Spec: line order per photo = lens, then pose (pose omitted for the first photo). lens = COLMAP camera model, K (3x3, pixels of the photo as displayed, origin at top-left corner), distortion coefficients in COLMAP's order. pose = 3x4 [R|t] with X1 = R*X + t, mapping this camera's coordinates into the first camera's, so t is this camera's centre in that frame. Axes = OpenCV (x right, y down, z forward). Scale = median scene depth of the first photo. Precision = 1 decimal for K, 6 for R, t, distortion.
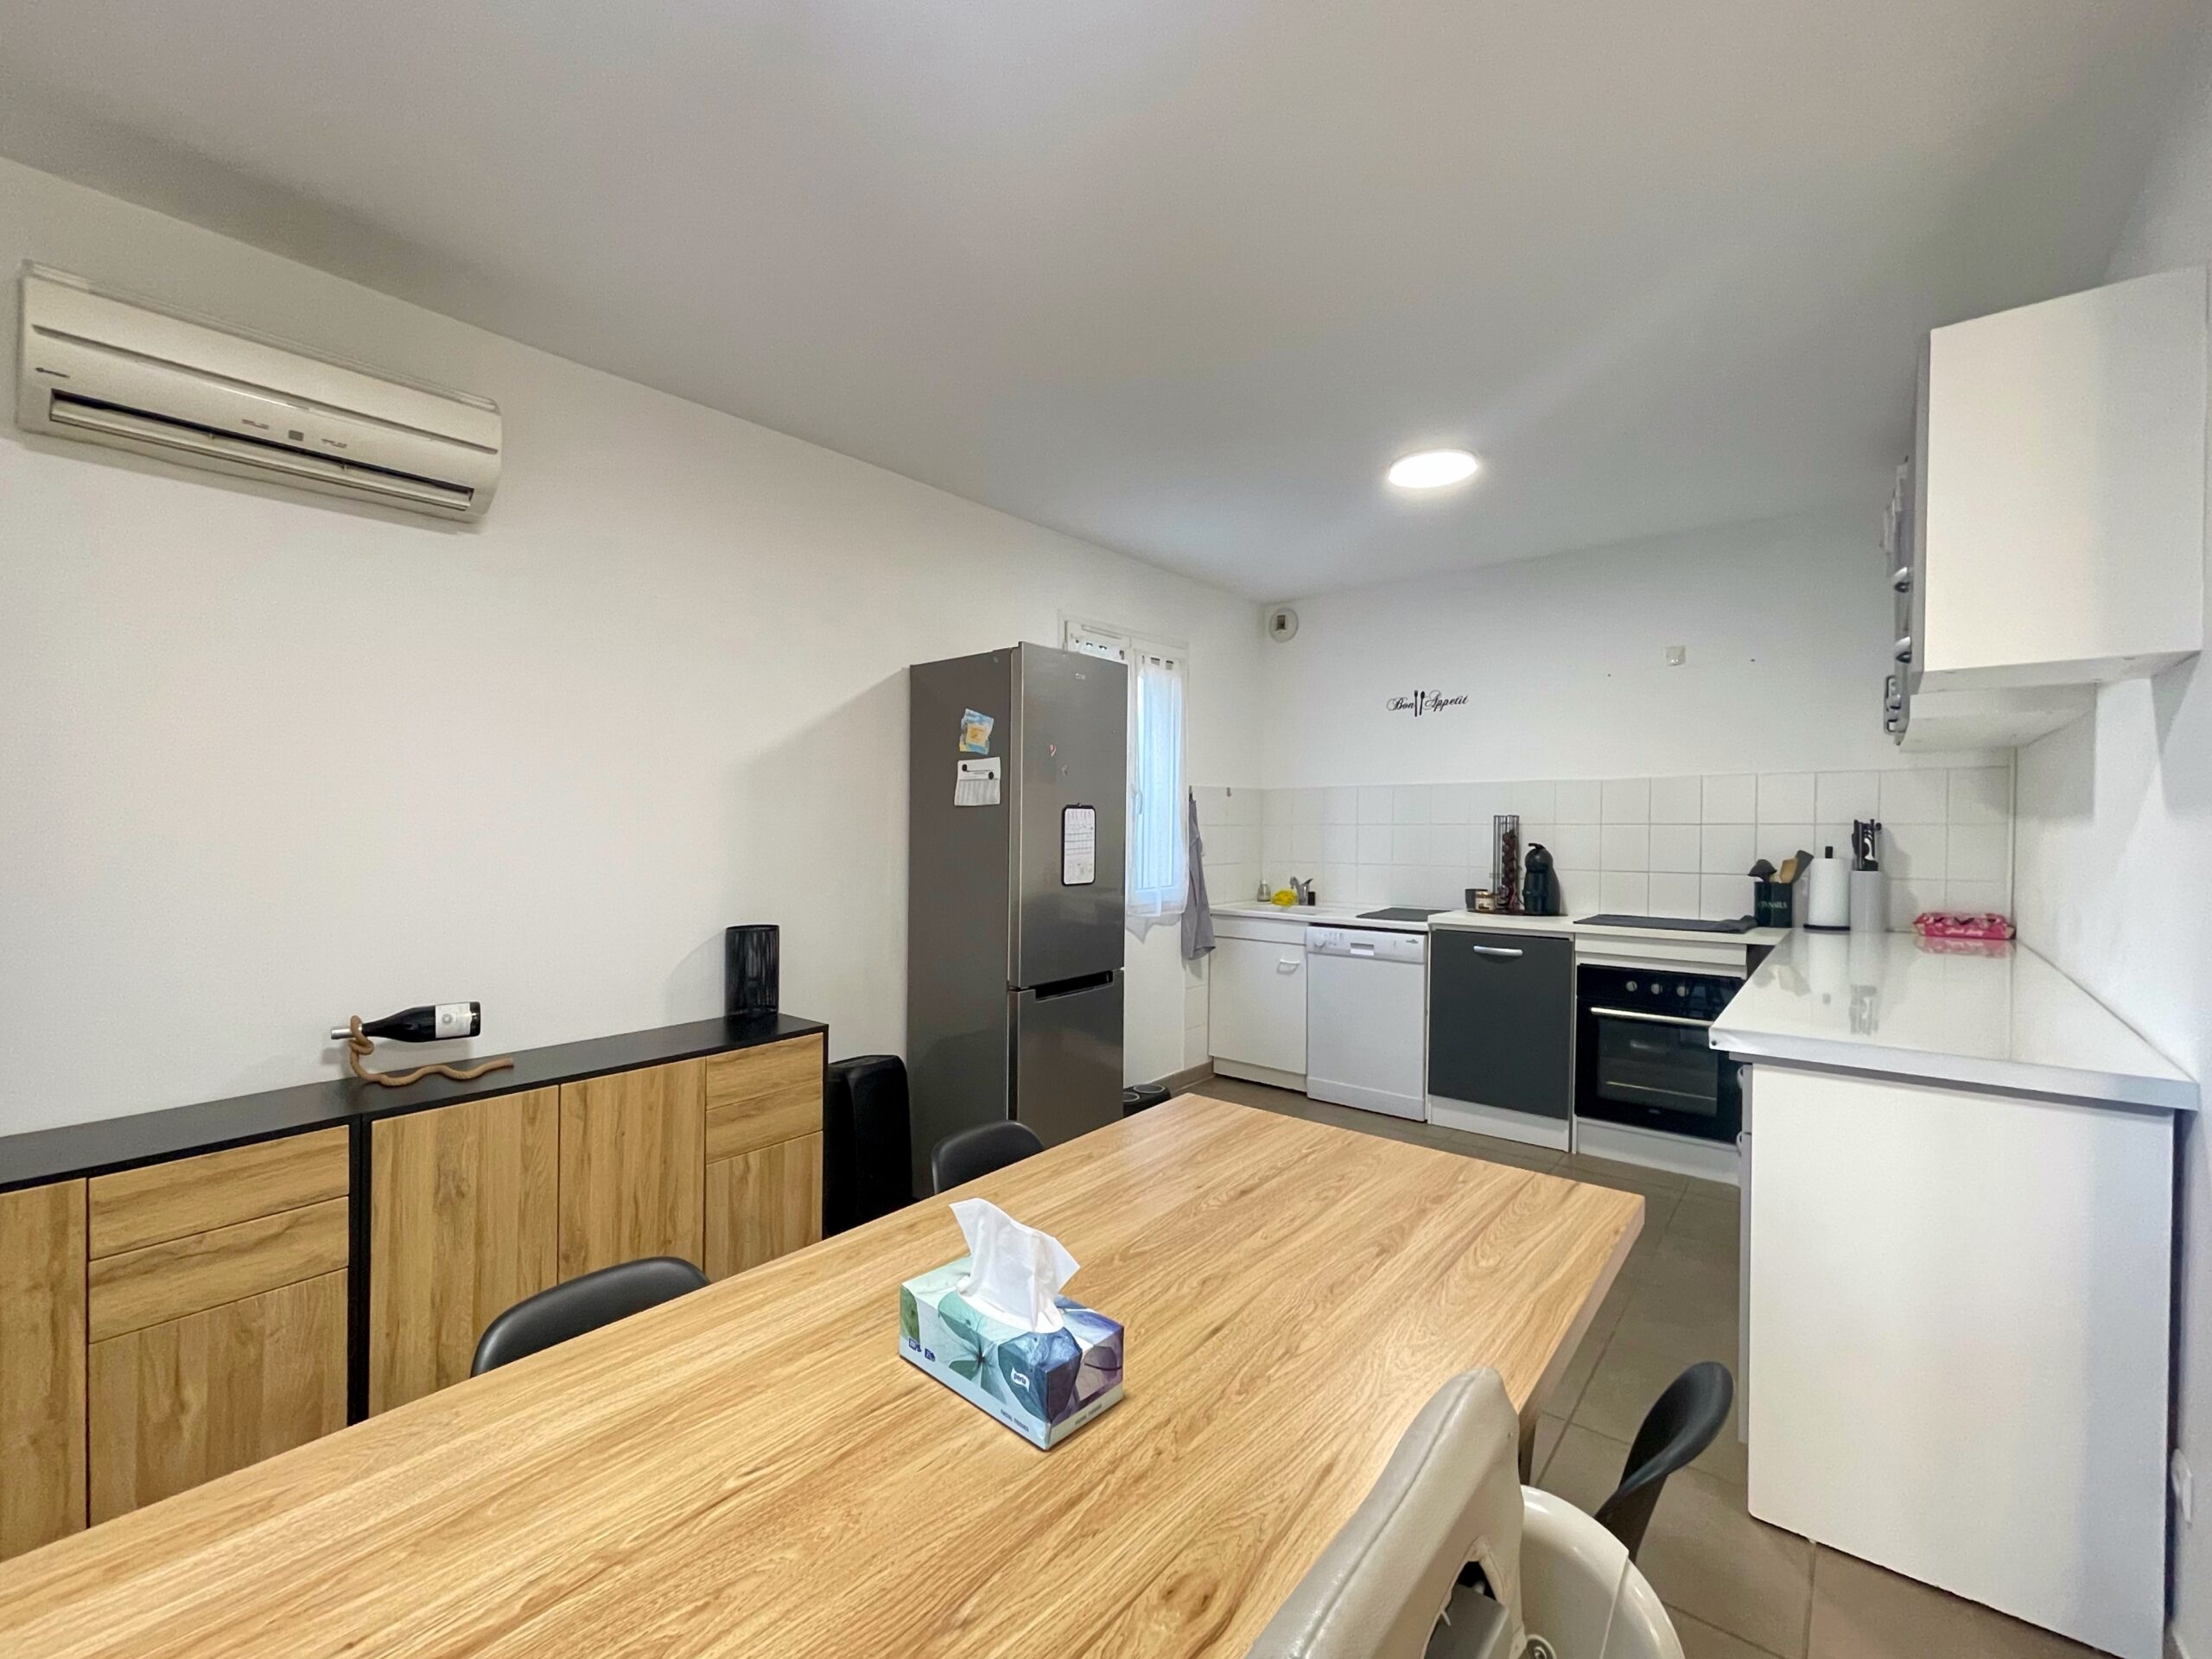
lens RADIAL K [[747.1, 0, 1106.2], [0, 747.1, 806.1], [0, 0, 1]] dist [-0.000011, -0.000001]
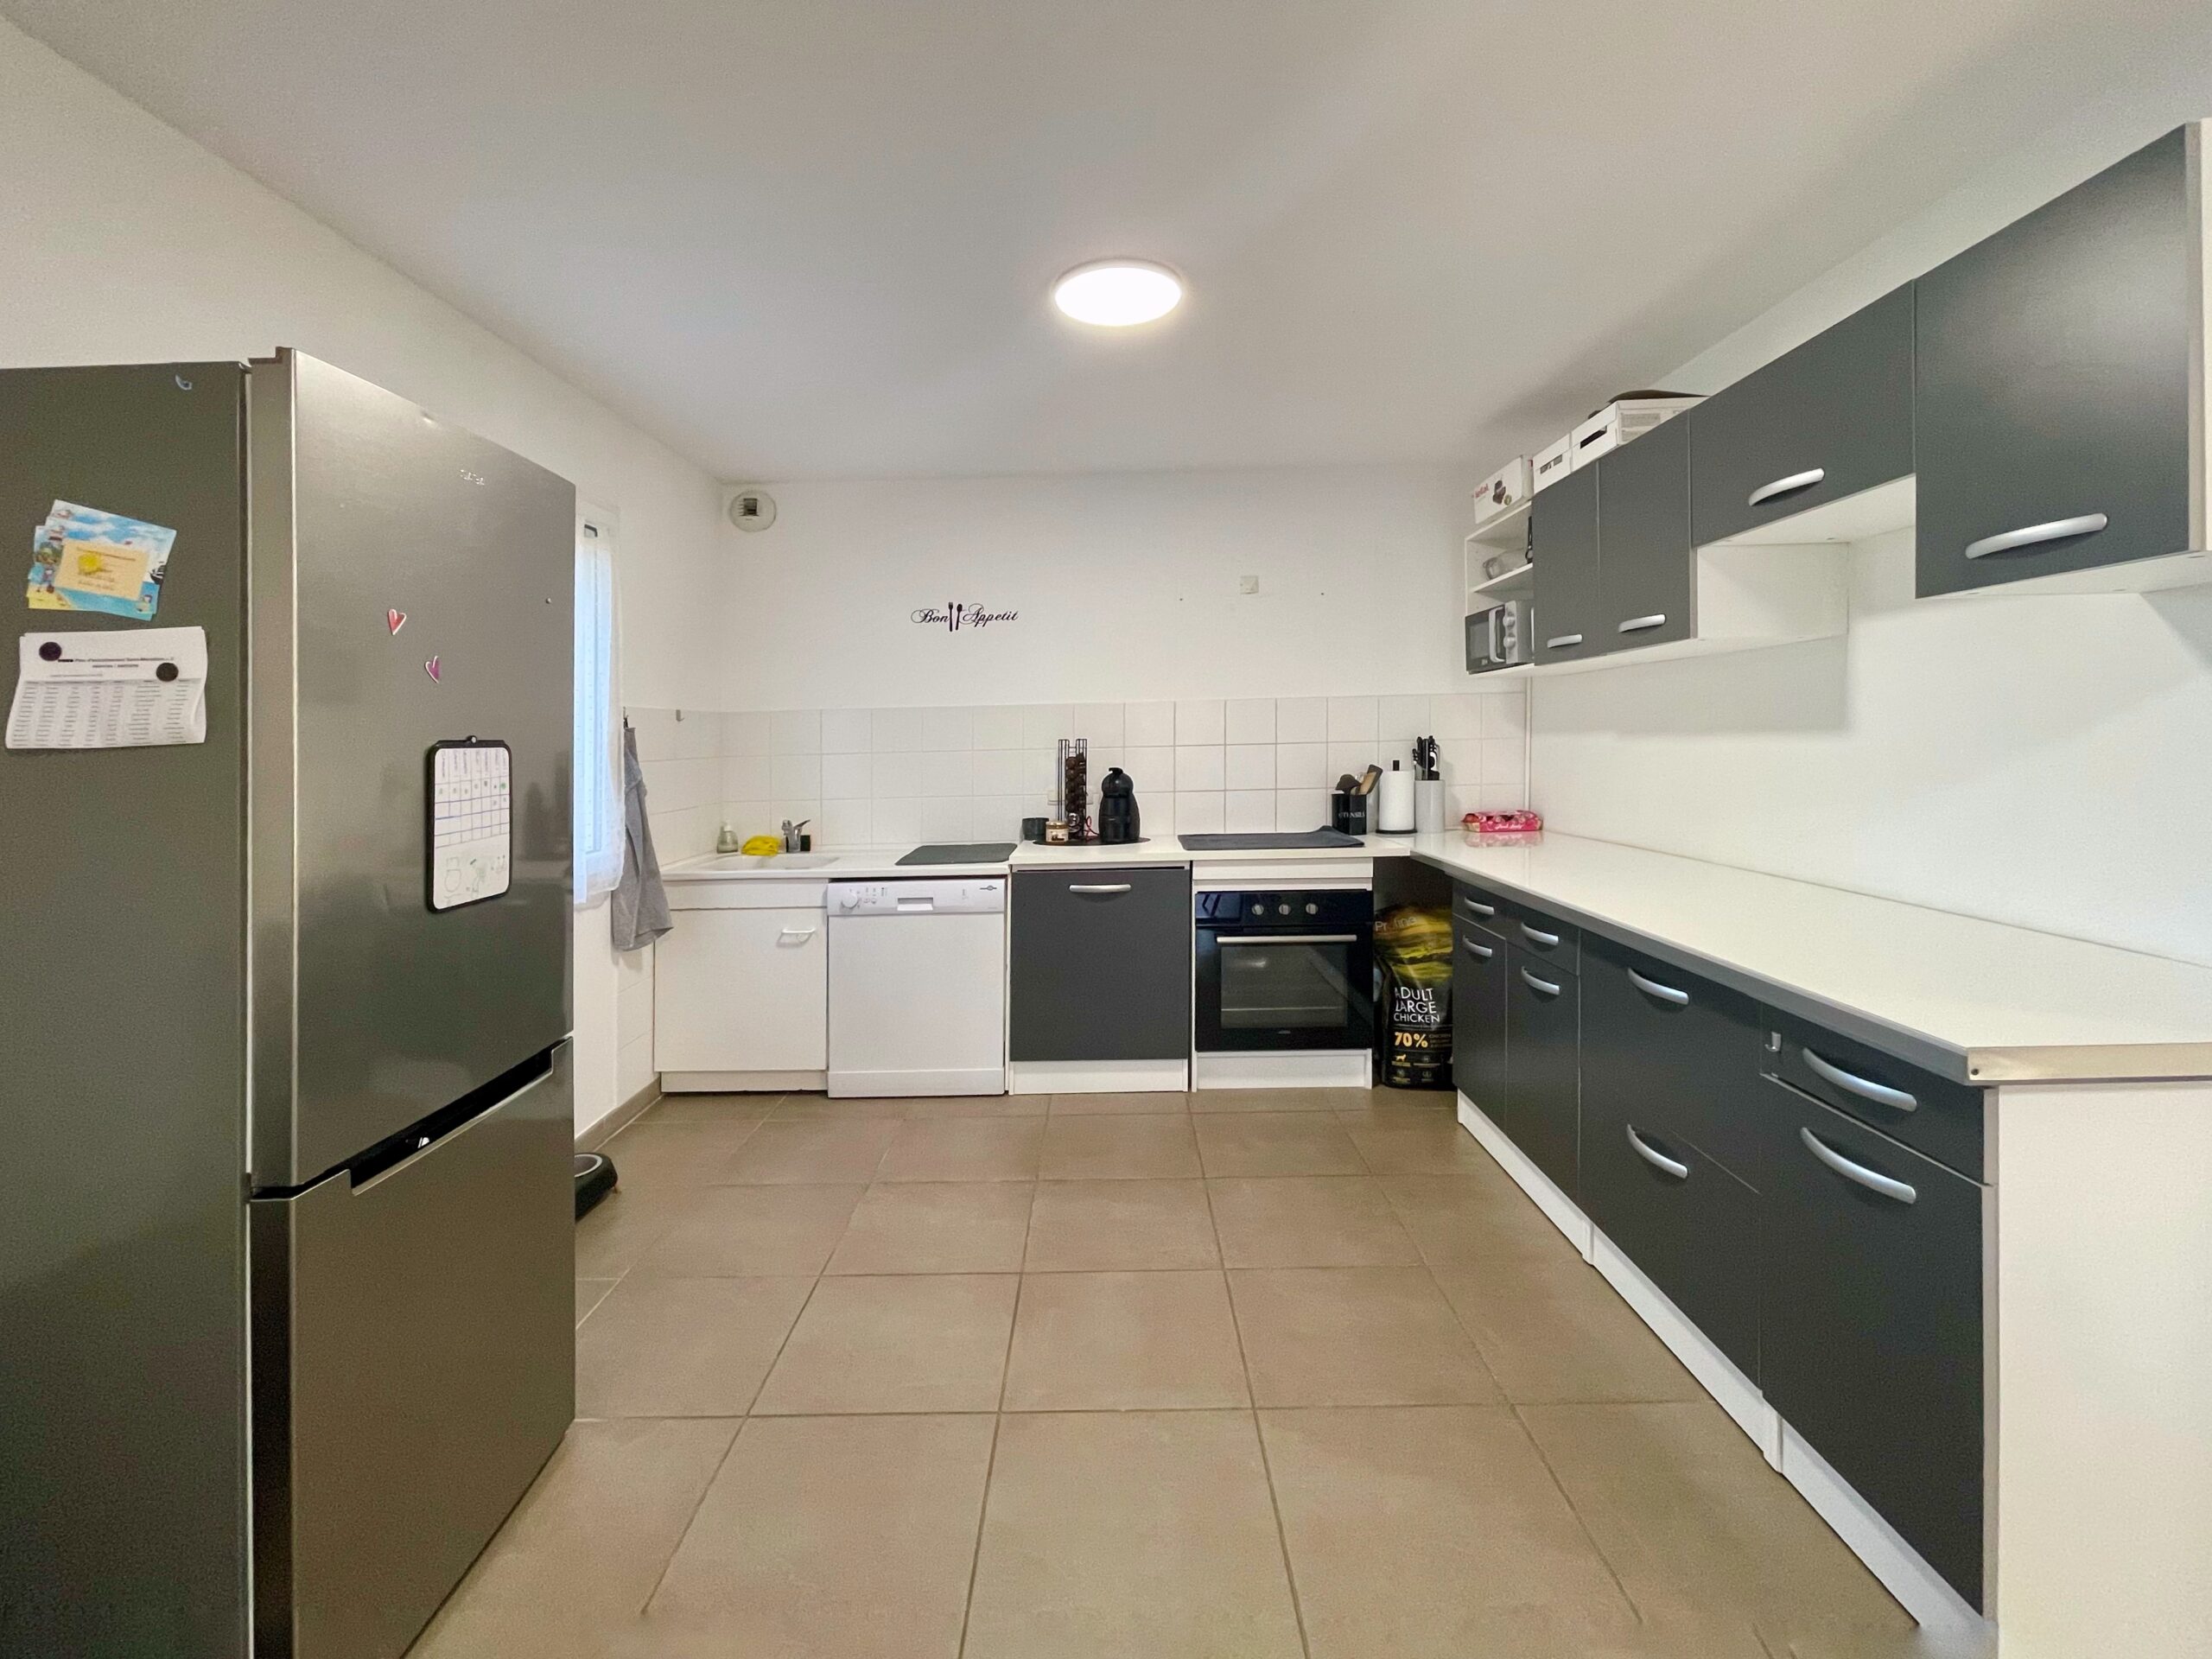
lens RADIAL K [[692.0, 0, 1105.0], [0, 692.0, 724.6], [0, 0, 1]] dist [0.004960, -0.000060]
pose [[0.701496, -0.010355, 0.712598, -0.064470], [0.015909, 0.999873, -0.001132, -0.004212], [-0.712496, 0.012131, 0.701572, 0.358177]]
